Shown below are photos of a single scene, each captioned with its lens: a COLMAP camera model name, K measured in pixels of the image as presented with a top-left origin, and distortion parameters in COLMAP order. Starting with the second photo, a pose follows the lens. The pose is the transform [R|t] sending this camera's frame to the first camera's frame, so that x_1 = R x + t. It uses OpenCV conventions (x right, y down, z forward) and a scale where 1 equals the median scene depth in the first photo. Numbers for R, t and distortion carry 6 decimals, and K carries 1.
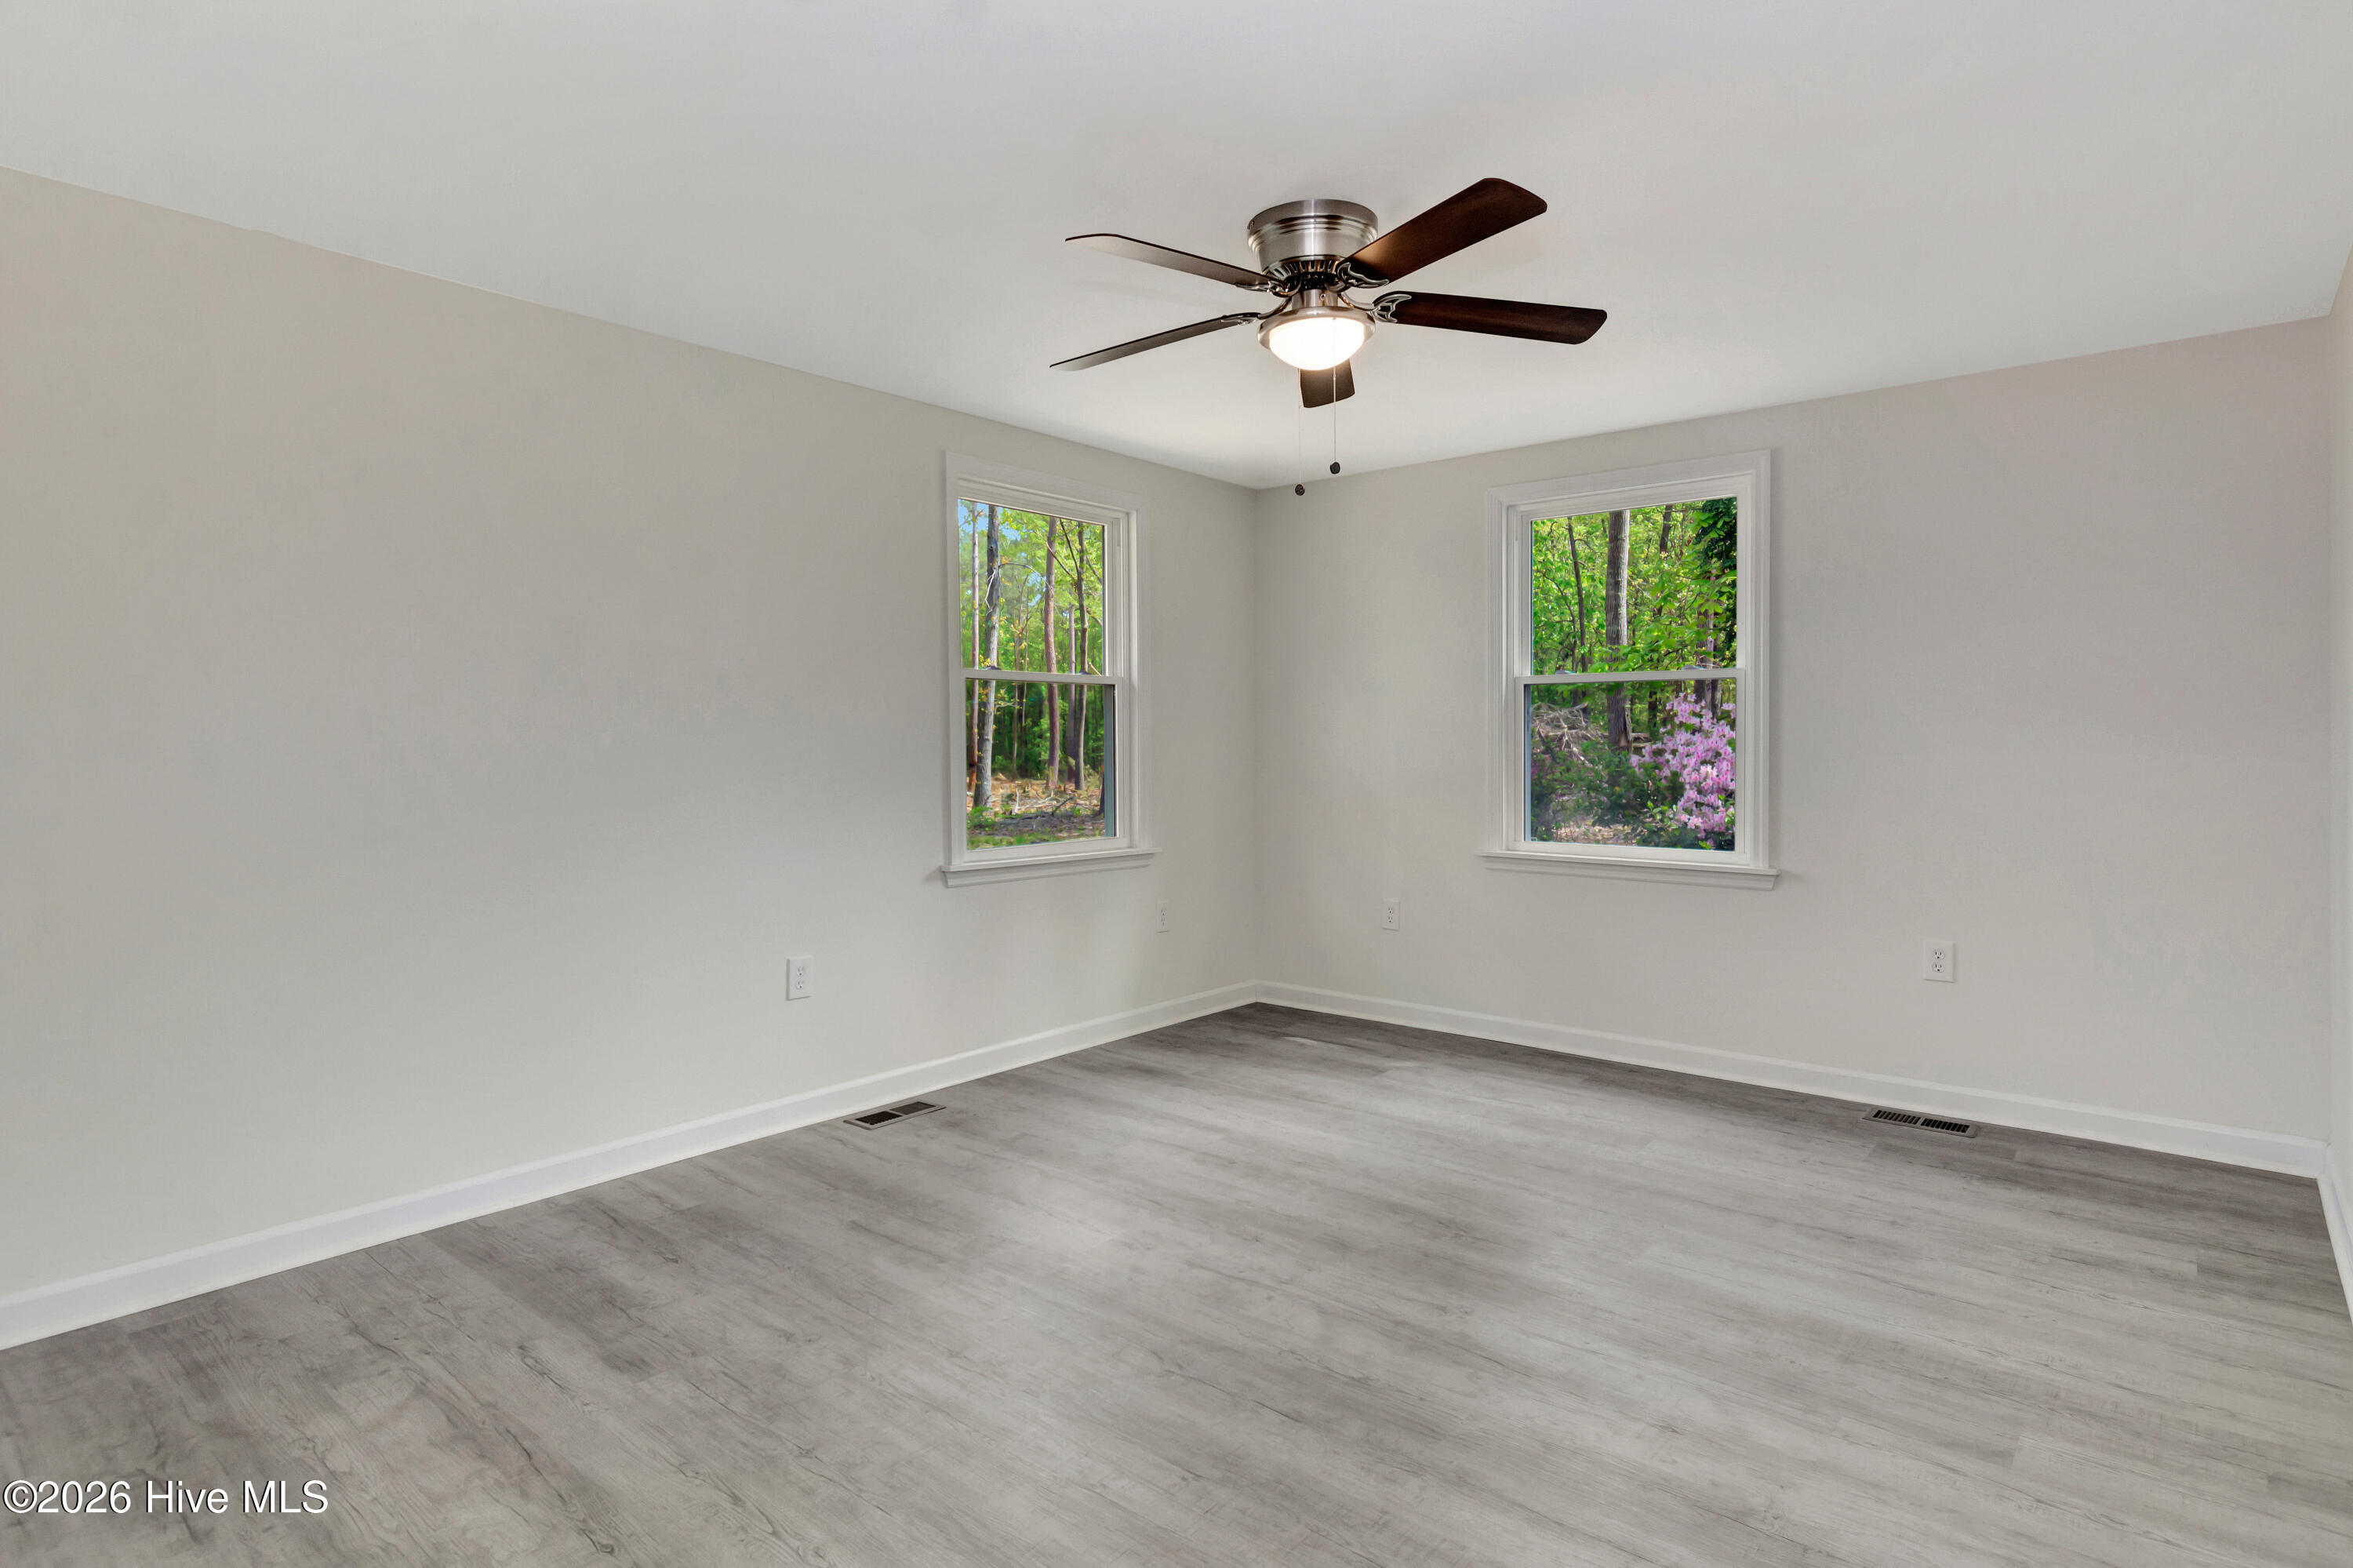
lens RADIAL K [[1250.3, 0, 1176.5], [0, 1250.3, 784.0], [0, 0, 1]] dist [0.003126, -0.000724]
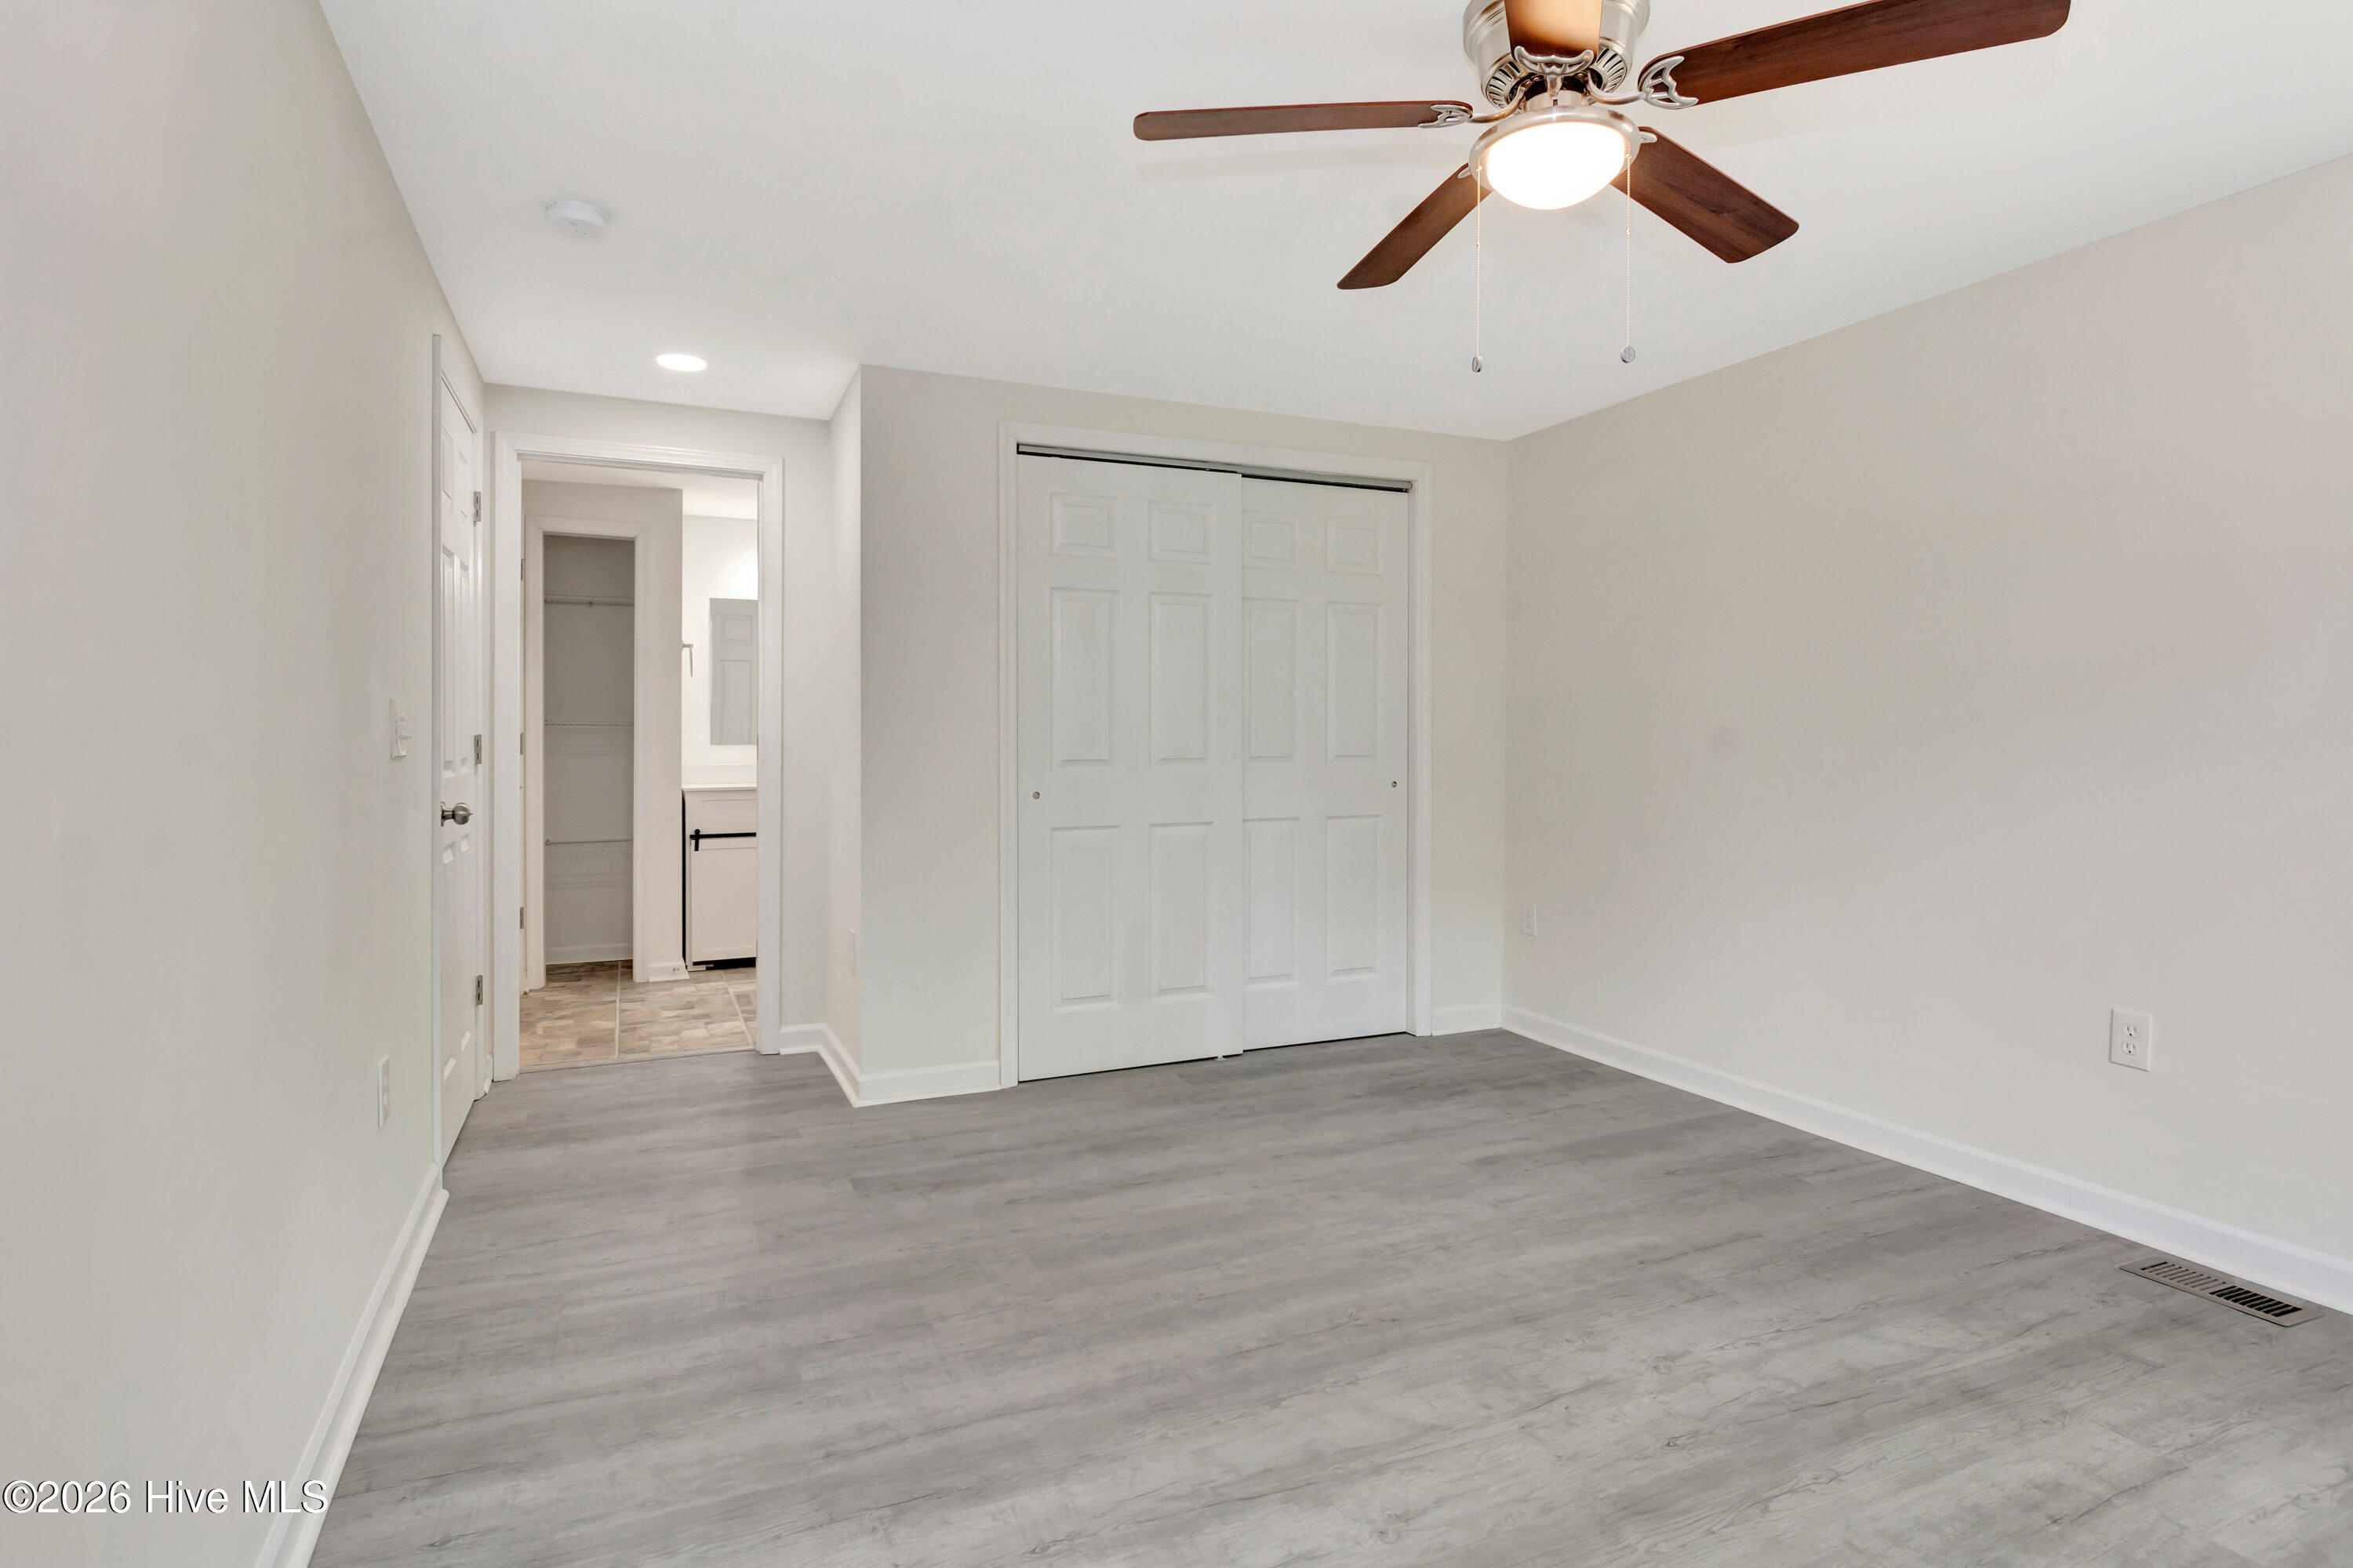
lens RADIAL K [[1250.3, 0, 1176.5], [0, 1250.3, 784.0], [0, 0, 1]] dist [0.003126, -0.000724]
pose [[-0.456967, 0.036062, -0.888752, 0.803240], [-0.025850, 0.998217, 0.053795, -0.028854], [0.889108, 0.047557, -0.455220, 1.076612]]
